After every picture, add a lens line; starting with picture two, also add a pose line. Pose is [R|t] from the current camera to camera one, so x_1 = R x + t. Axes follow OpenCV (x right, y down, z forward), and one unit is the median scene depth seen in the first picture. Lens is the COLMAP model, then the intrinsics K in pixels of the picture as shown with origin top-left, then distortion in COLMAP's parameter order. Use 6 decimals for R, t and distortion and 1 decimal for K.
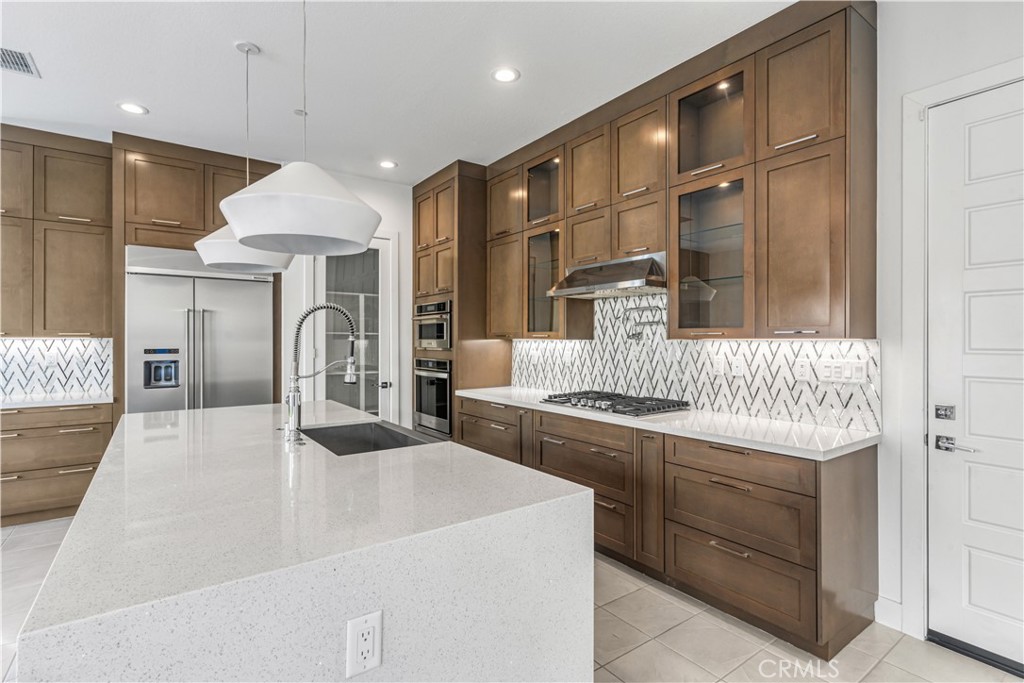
lens RADIAL K [[495.9, 0, 519.9], [0, 495.9, 340.3], [0, 0, 1]] dist [0.000774, 0.000576]
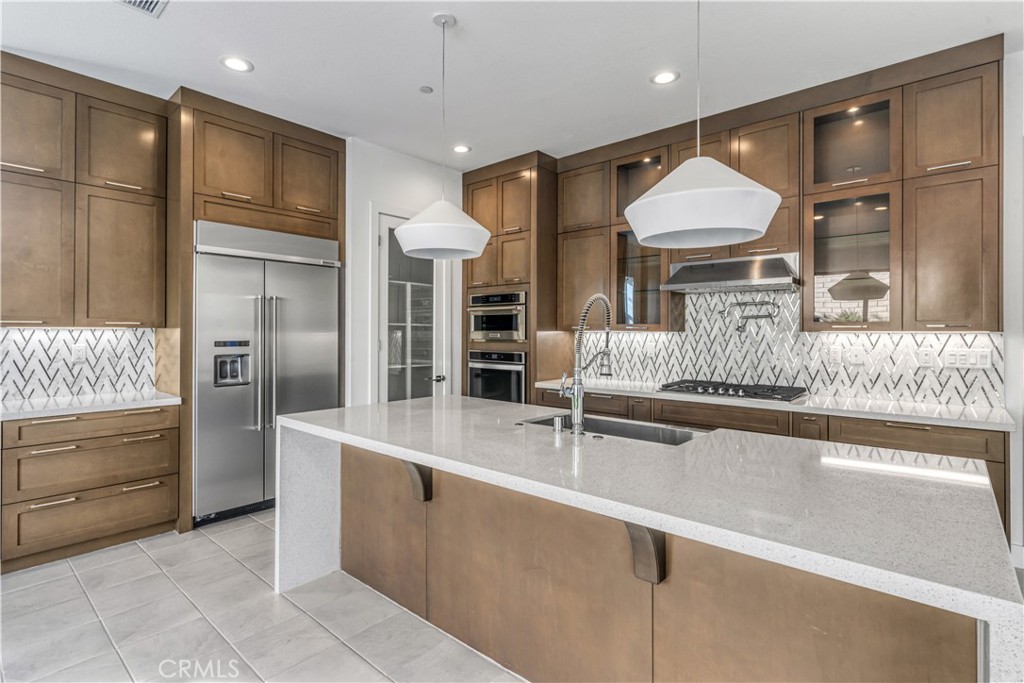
lens RADIAL K [[495.9, 0, 536.1], [0, 495.9, 331.4], [0, 0, 1]] dist [0.000774, 0.000576]
pose [[0.975686, 0.002694, 0.219158, -0.395686], [-0.002302, 0.999995, -0.002040, 0.000820], [-0.219162, 0.001486, 0.975687, 0.034121]]
